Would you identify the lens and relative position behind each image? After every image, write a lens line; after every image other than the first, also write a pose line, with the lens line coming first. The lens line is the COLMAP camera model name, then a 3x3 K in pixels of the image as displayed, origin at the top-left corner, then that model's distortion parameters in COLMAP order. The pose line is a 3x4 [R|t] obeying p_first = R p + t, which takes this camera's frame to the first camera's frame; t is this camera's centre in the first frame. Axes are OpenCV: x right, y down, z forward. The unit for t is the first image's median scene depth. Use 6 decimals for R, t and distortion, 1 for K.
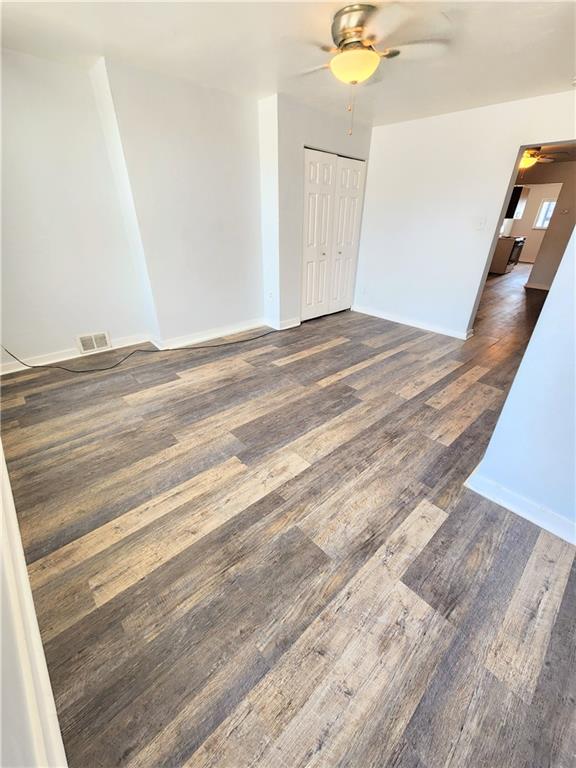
lens RADIAL K [[310.5, 0, 291.2], [0, 310.5, 387.8], [0, 0, 1]] dist [0.002274, 0.000197]
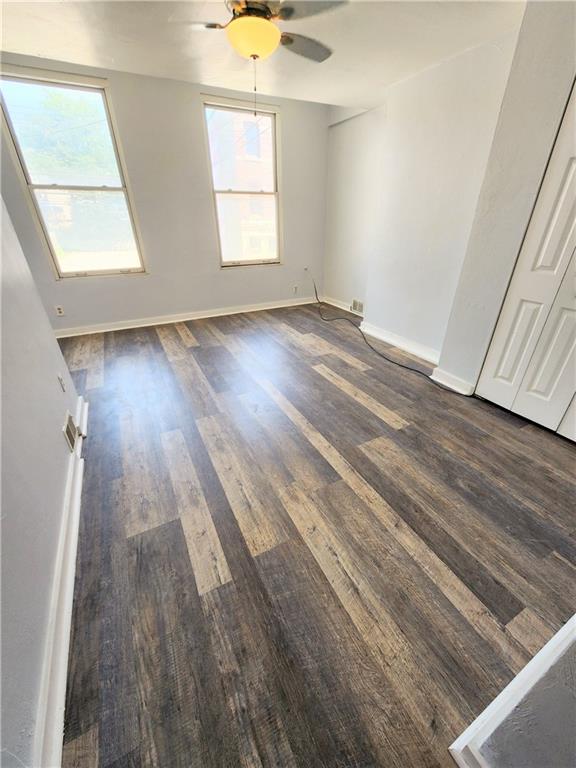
lens RADIAL K [[310.5, 0, 290.6], [0, 310.5, 382.8], [0, 0, 1]] dist [0.002274, 0.000197]
pose [[-0.257838, 0.443017, -0.858636, 0.769410], [-0.472954, 0.717061, 0.511994, -0.461575], [0.842517, 0.538107, 0.024641, 0.880252]]
